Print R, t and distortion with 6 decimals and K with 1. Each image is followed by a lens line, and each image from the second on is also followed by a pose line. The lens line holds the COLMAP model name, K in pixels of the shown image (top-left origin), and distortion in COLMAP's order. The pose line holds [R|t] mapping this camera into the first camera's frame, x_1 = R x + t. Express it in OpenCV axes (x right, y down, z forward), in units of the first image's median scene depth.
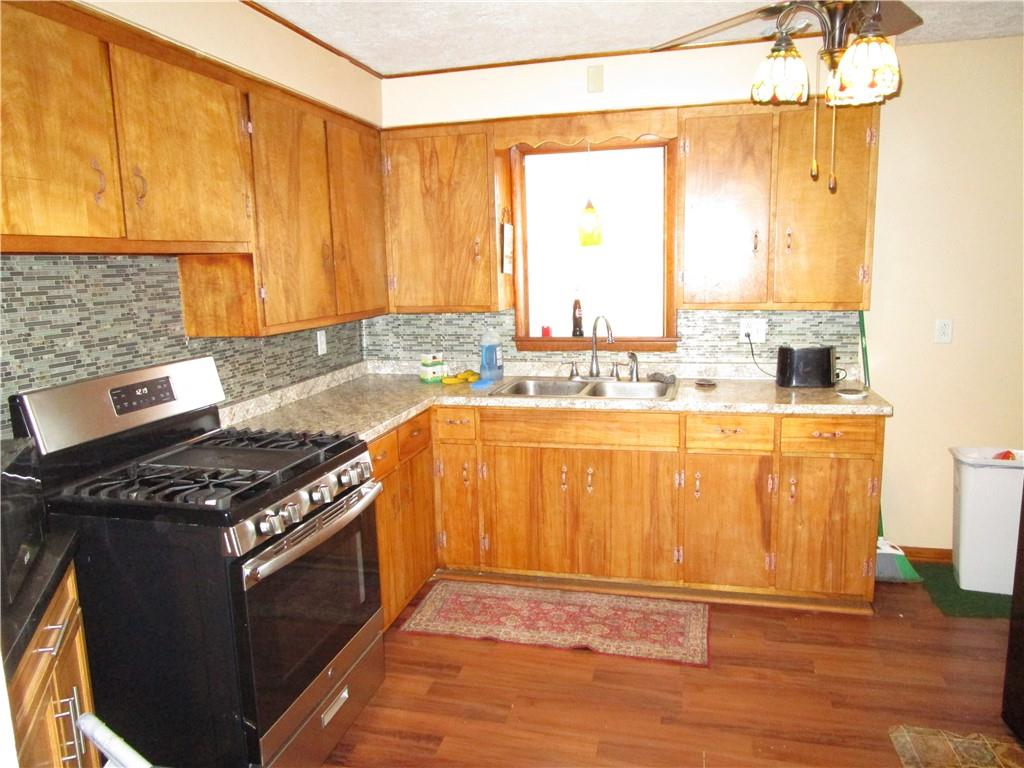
lens RADIAL K [[727.7, 0, 512.0], [0, 727.7, 384.0], [0, 0, 1]] dist [-0.028960, 0.011702]
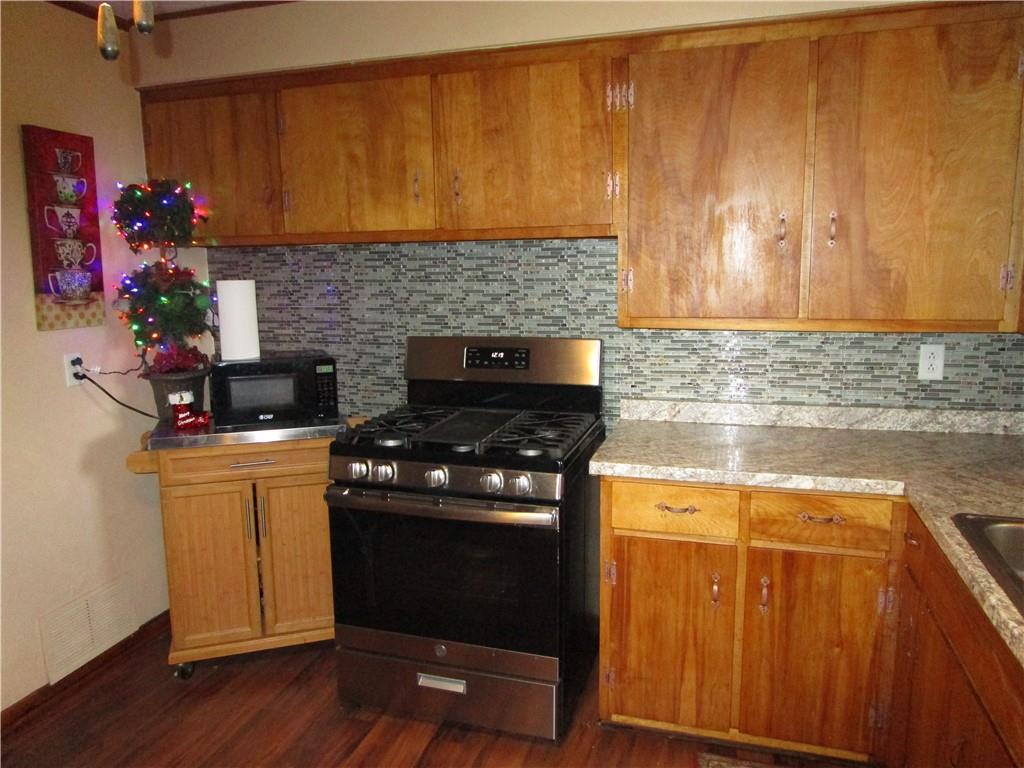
lens RADIAL K [[754.3, 0, 512.0], [0, 754.3, 384.0], [0, 0, 1]] dist [0.057616, 0.001872]
pose [[-0.055364, 0.205331, -0.977125, 0.749832], [-0.144960, 0.966605, 0.211334, -0.220246], [0.987887, 0.153345, -0.023750, 1.097488]]
